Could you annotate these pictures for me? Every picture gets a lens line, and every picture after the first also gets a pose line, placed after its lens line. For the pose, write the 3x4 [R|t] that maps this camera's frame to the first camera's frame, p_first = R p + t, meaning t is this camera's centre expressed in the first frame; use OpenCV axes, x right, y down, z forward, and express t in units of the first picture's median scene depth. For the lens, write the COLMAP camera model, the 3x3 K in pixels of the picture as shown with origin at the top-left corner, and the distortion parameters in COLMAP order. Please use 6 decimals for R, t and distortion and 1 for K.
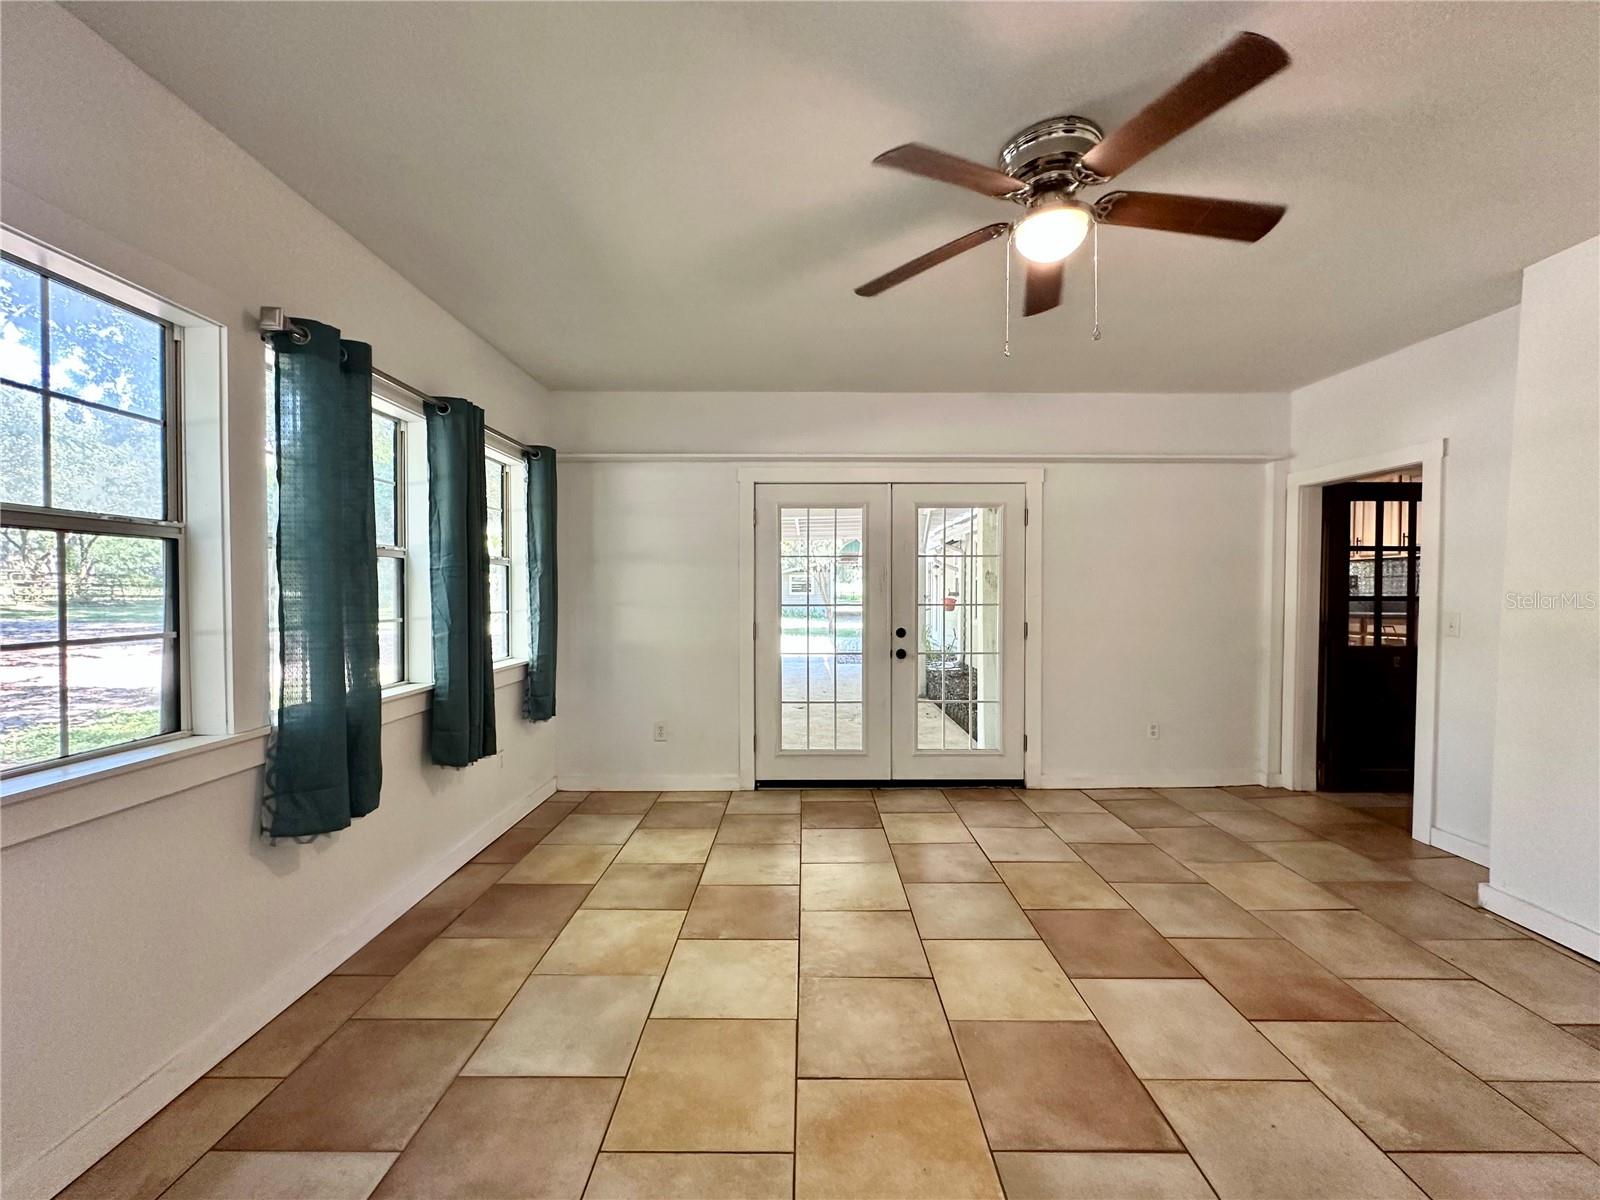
lens RADIAL K [[638.9, 0, 795.2], [0, 638.9, 610.6], [0, 0, 1]] dist [0.002338, 0.000135]
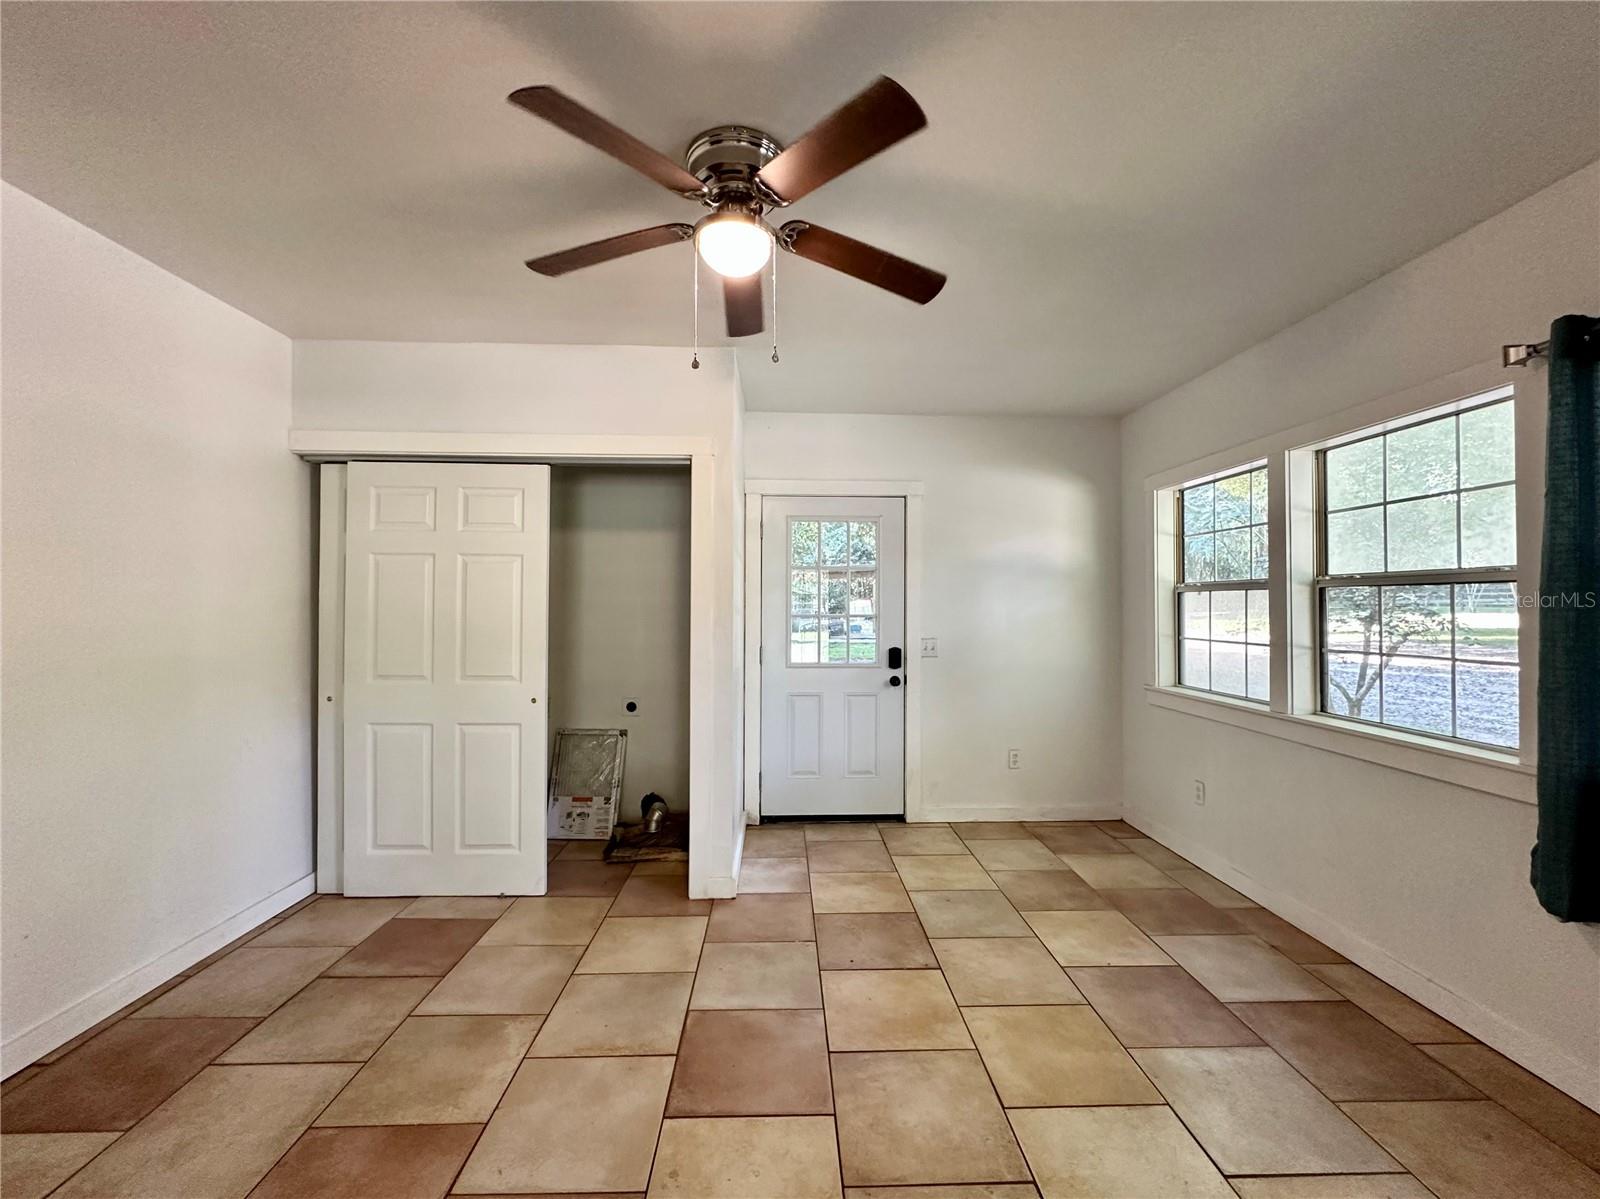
lens RADIAL K [[638.9, 0, 801.2], [0, 638.9, 602.6], [0, 0, 1]] dist [0.002338, 0.000135]
pose [[-0.999059, -0.003590, -0.043216, 0.354686], [-0.003654, 0.999992, 0.001393, -0.068397], [0.043210, 0.001550, -0.999065, 2.051257]]
